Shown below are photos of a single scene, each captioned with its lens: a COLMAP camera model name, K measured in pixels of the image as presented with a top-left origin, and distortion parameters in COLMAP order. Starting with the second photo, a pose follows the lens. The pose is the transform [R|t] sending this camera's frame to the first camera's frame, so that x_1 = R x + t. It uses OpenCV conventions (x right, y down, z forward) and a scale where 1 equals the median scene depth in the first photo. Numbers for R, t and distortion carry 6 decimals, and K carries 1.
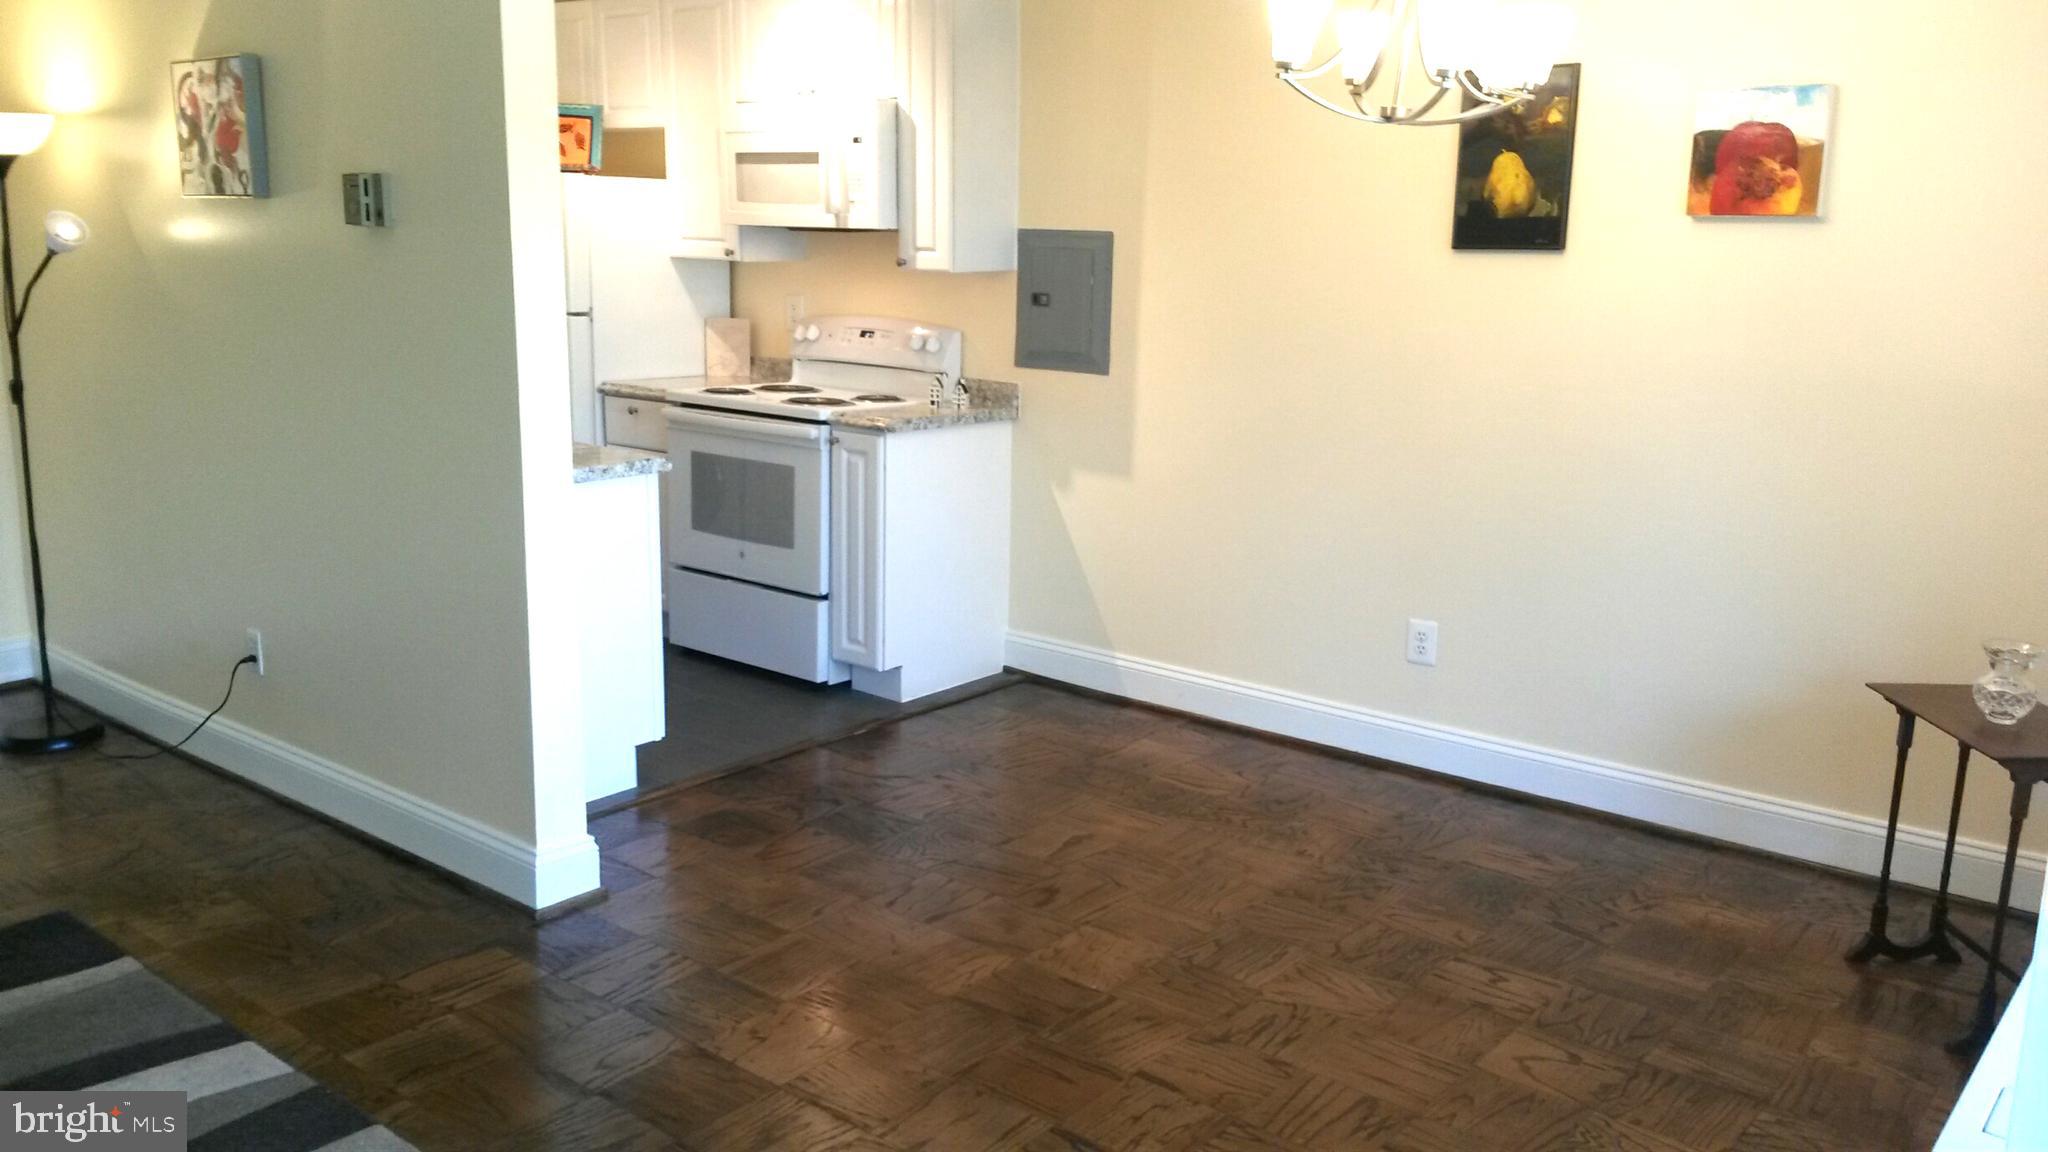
lens RADIAL K [[1662.2, 0, 1021.8], [0, 1662.2, 569.7], [0, 0, 1]] dist [0.091090, -0.151546]
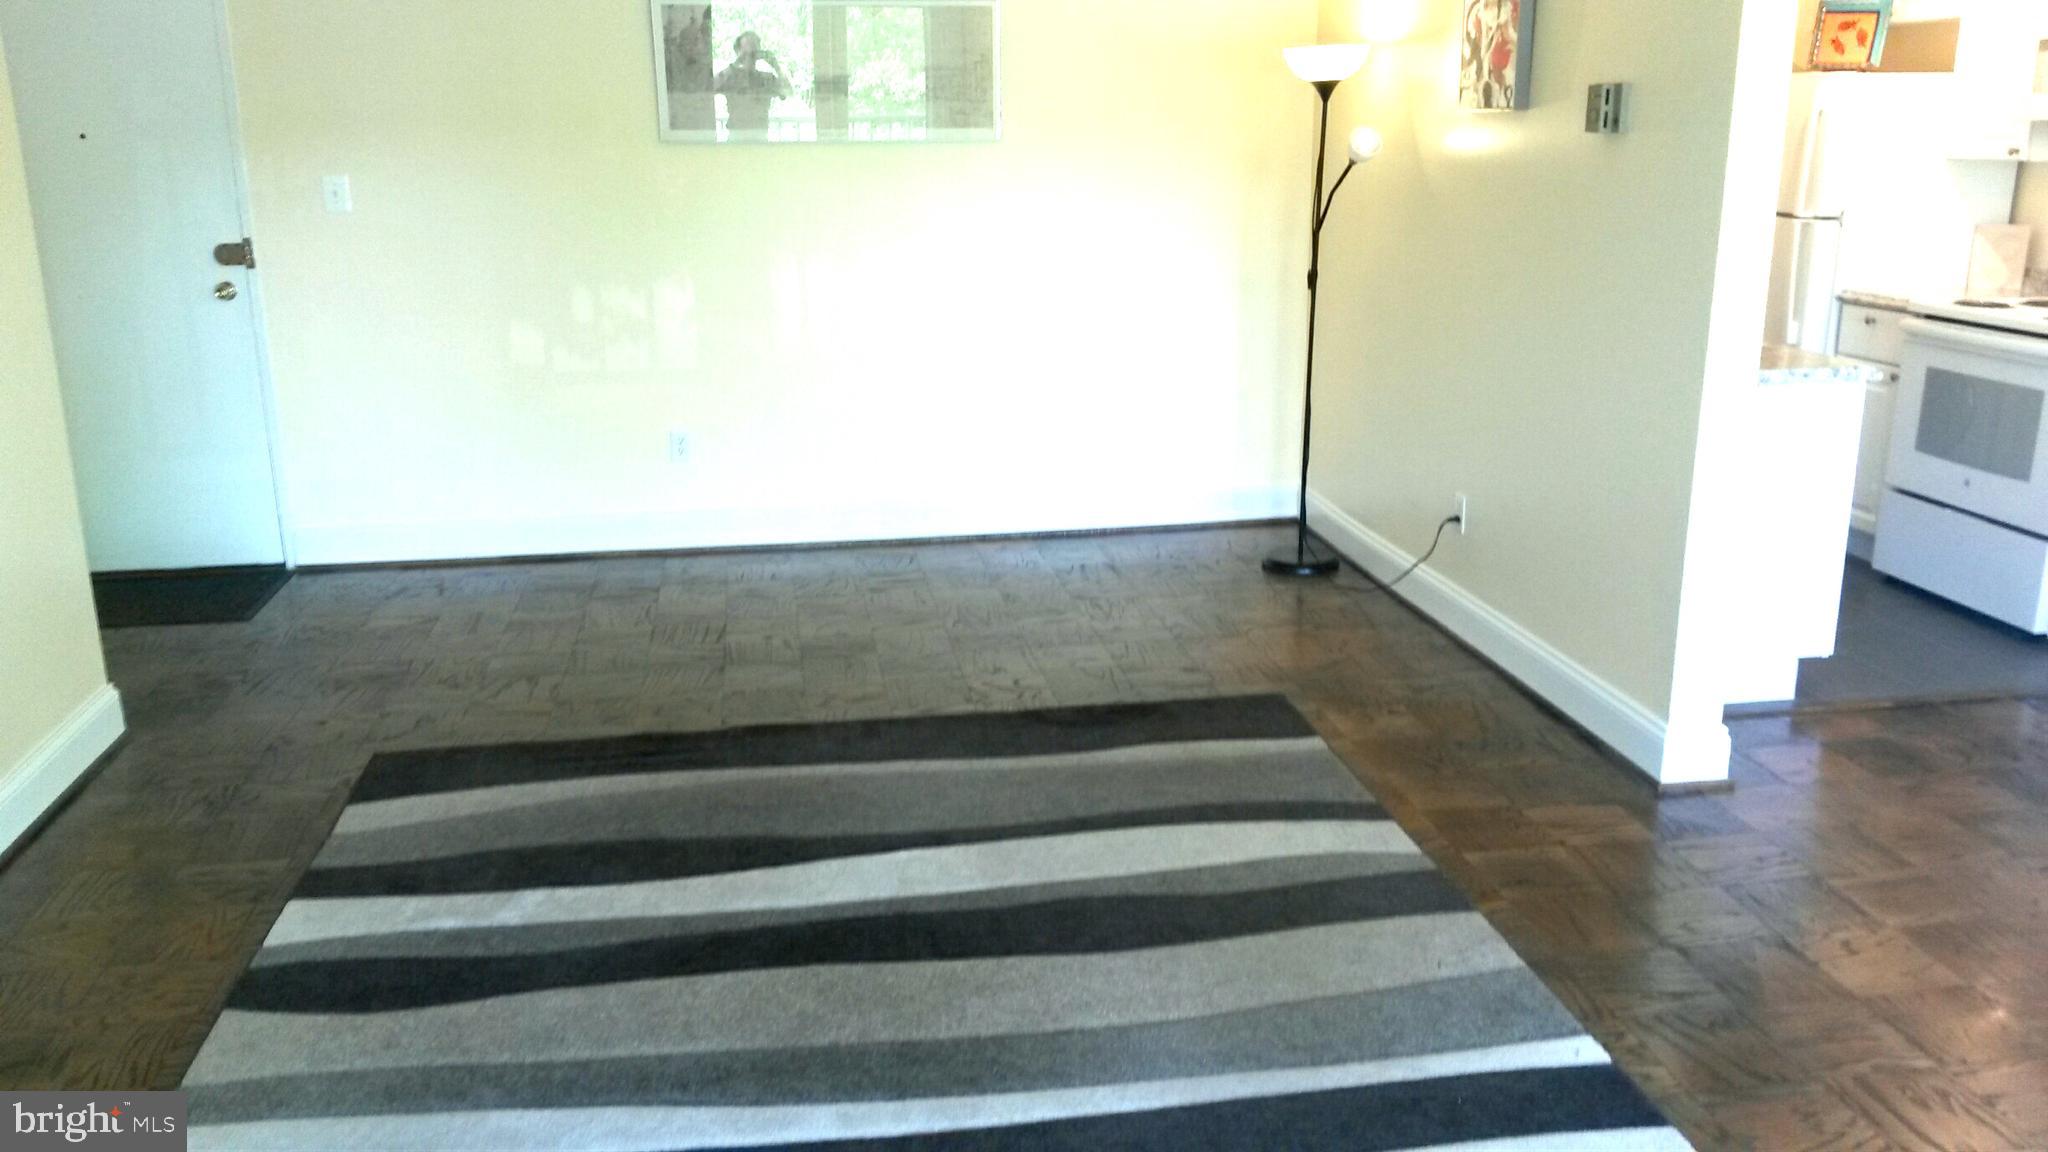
lens RADIAL K [[1662.2, 0, 1014.2], [0, 1662.2, 570.0], [0, 0, 1]] dist [0.091090, -0.151546]
pose [[0.745635, 0.149654, -0.649332, 0.067588], [-0.115464, 0.988731, 0.095288, 0.014155], [0.656275, 0.003925, 0.754512, -0.061994]]
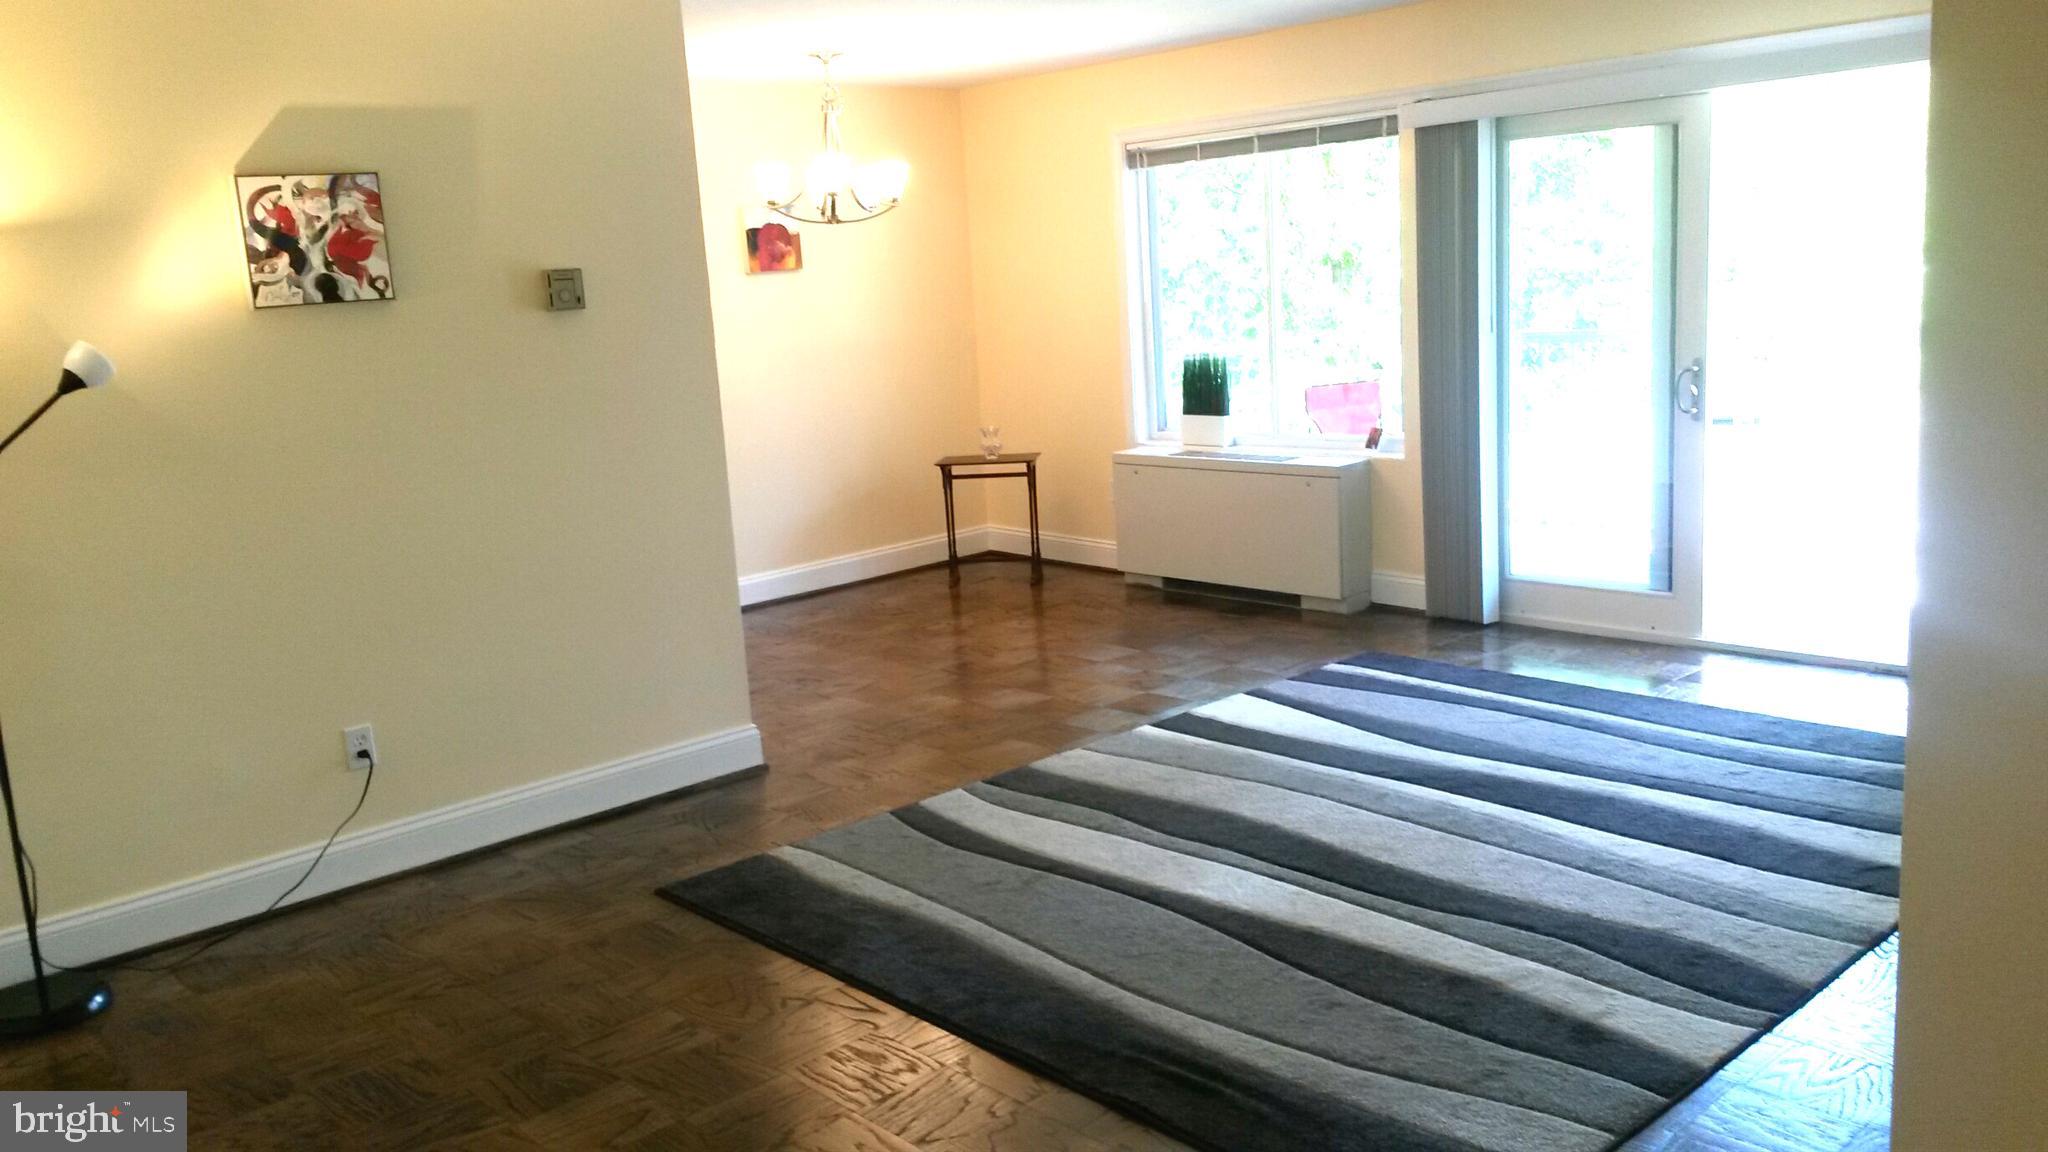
lens RADIAL K [[1662.2, 0, 1016.6], [0, 1662.2, 562.5], [0, 0, 1]] dist [0.091090, -0.151546]
pose [[0.145458, -0.204676, 0.967962, -1.446659], [0.267000, 0.950187, 0.160795, -0.121766], [-0.952656, 0.235057, 0.192861, 0.425909]]
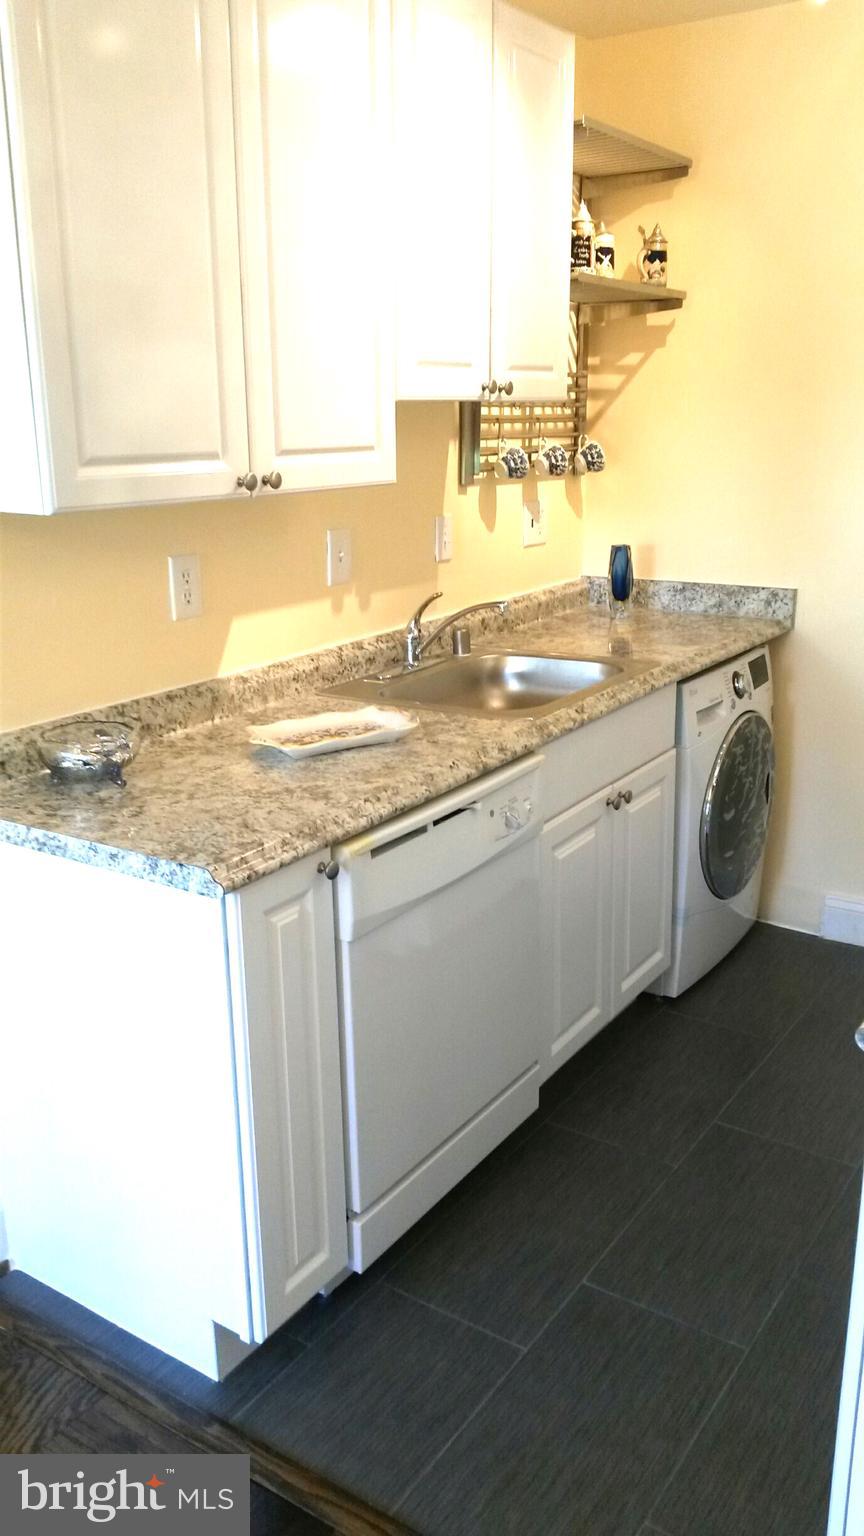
lens RADIAL K [[1246.7, 0, 429.5], [0, 1246.7, 753.7], [0, 0, 1]] dist [0.091090, -0.151546]
pose [[0.083807, 0.250981, -0.964357, 0.162302], [-0.193370, 0.953462, 0.231341, -0.217042], [0.977540, 0.167090, 0.128439, 1.076027]]
